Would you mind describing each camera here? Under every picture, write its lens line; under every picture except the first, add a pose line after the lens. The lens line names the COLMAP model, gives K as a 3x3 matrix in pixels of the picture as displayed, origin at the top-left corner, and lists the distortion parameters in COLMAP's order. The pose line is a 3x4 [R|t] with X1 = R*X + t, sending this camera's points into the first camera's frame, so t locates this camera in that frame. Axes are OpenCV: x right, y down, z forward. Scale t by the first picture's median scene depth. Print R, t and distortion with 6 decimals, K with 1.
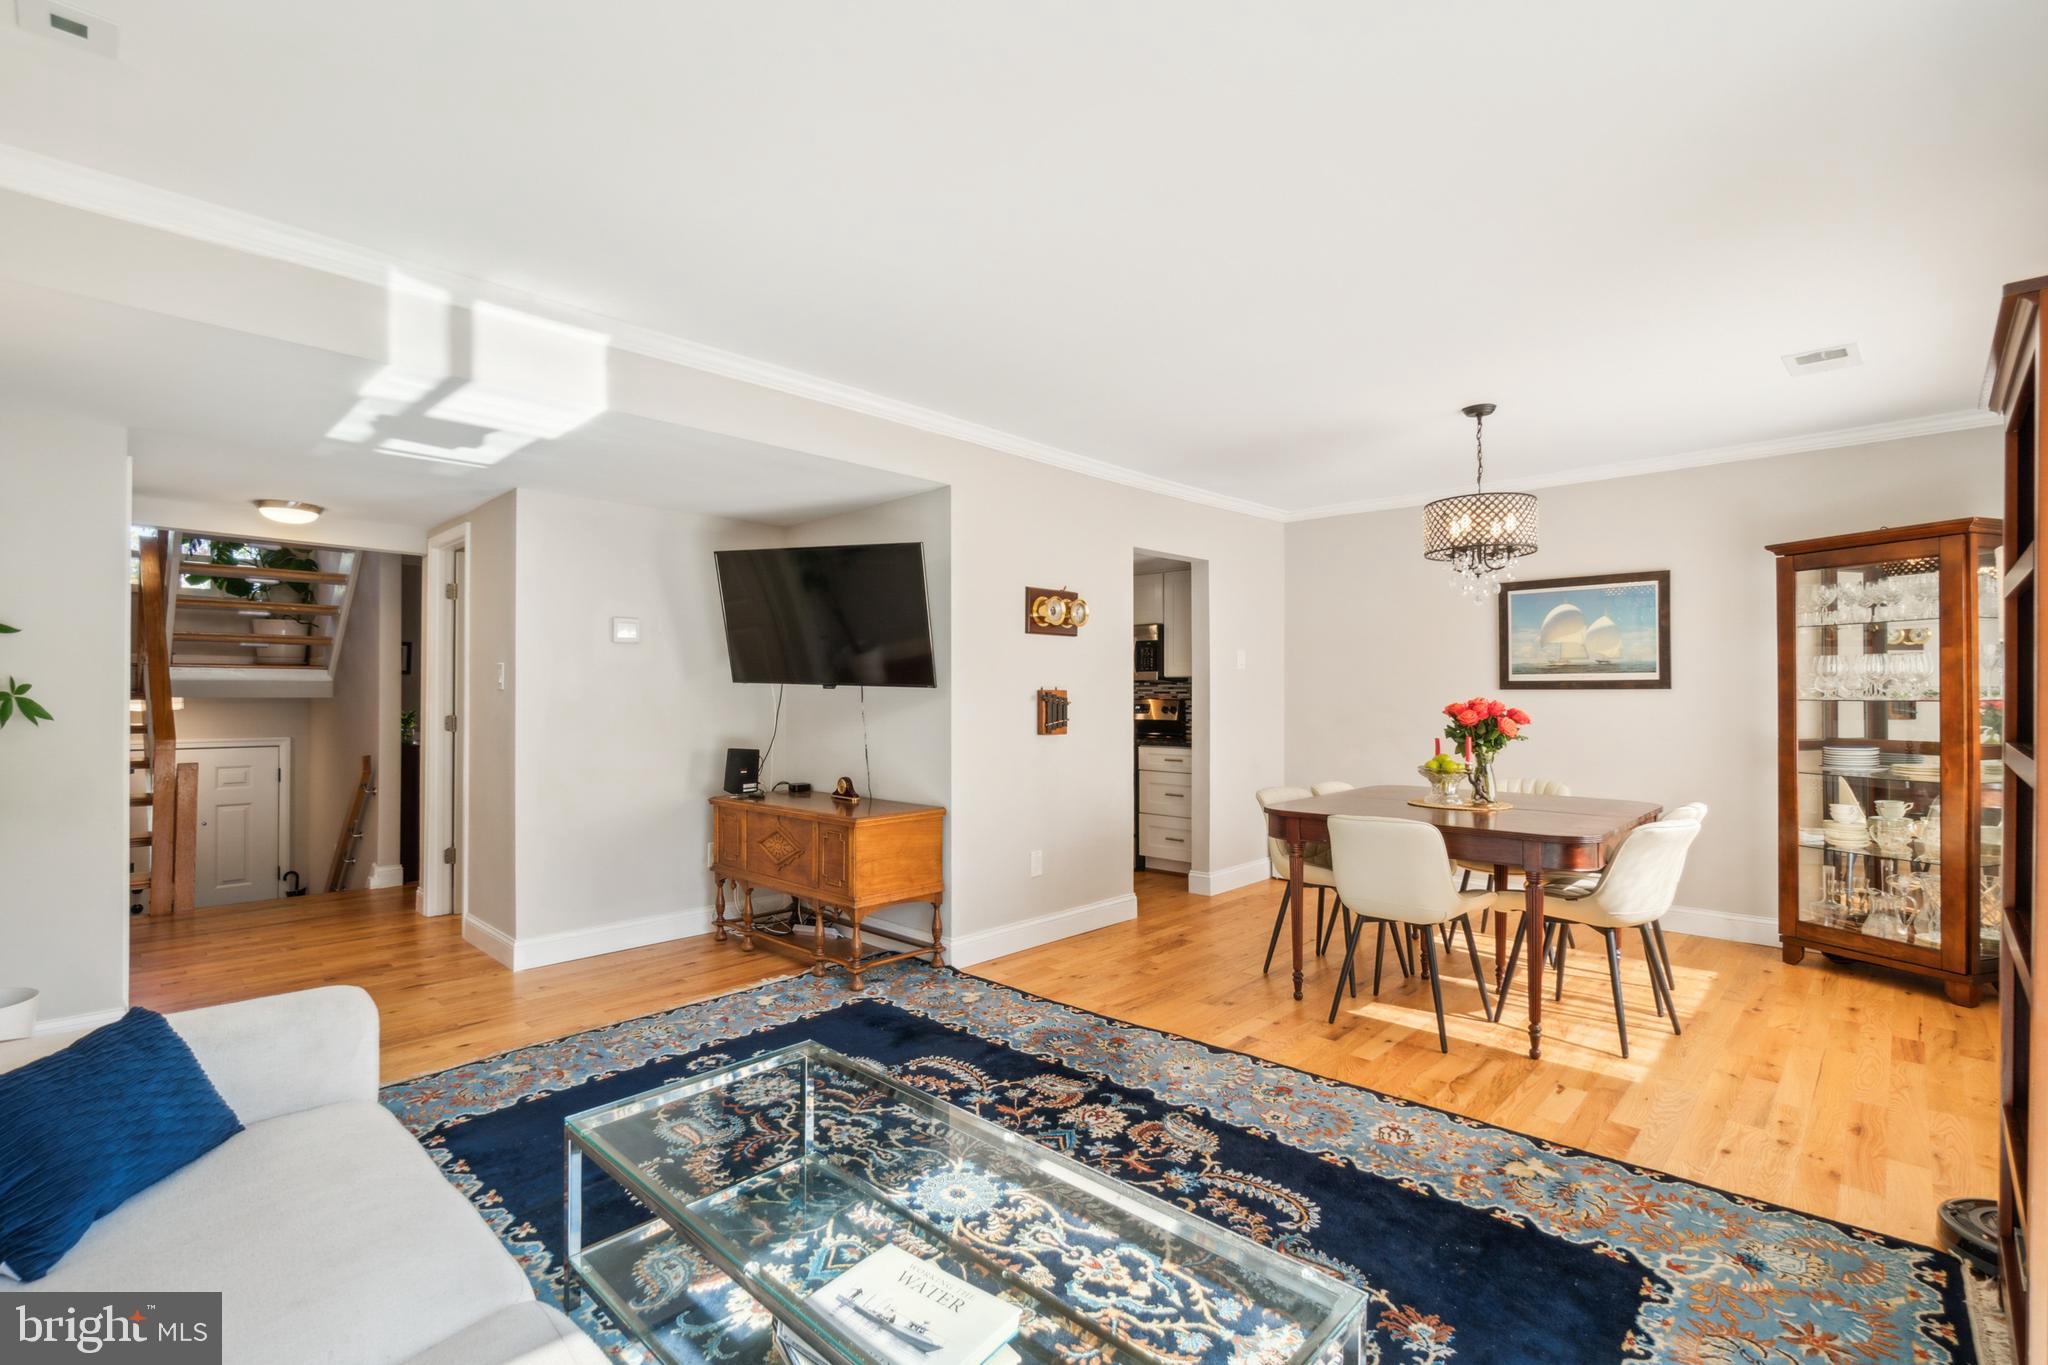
lens RADIAL K [[932.3, 0, 970.9], [0, 932.3, 663.9], [0, 0, 1]] dist [0.006153, -0.000964]
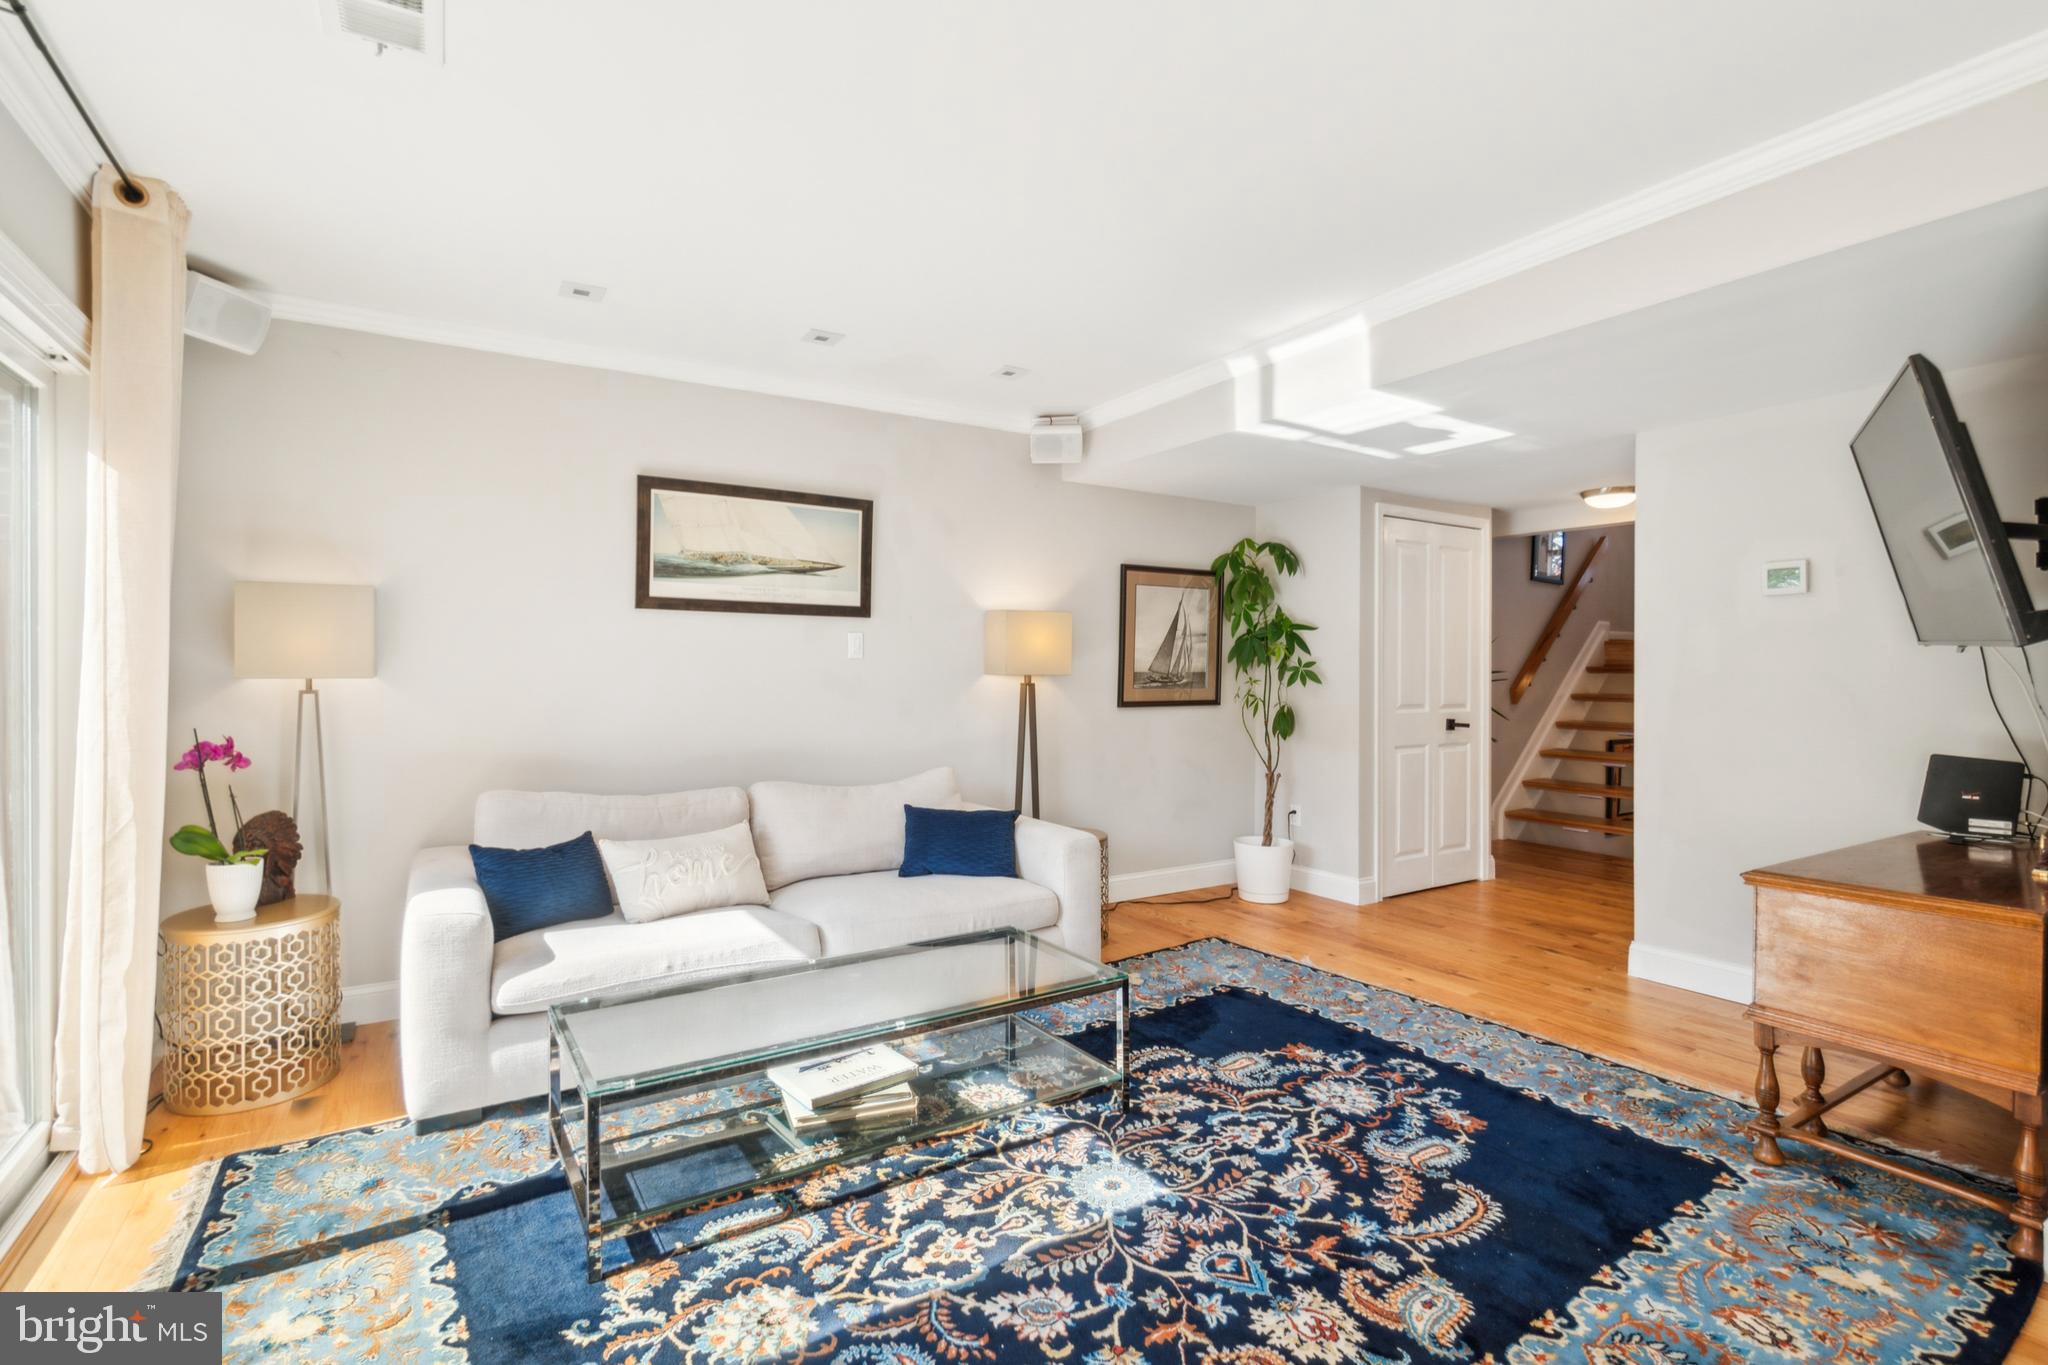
lens RADIAL K [[932.3, 0, 1002.5], [0, 932.3, 686.7], [0, 0, 1]] dist [0.006153, -0.000964]
pose [[-0.216231, 0.015308, -0.976222, 0.747627], [0.034947, 0.999358, 0.007930, 0.034794], [0.975717, -0.032401, -0.216627, 0.886629]]
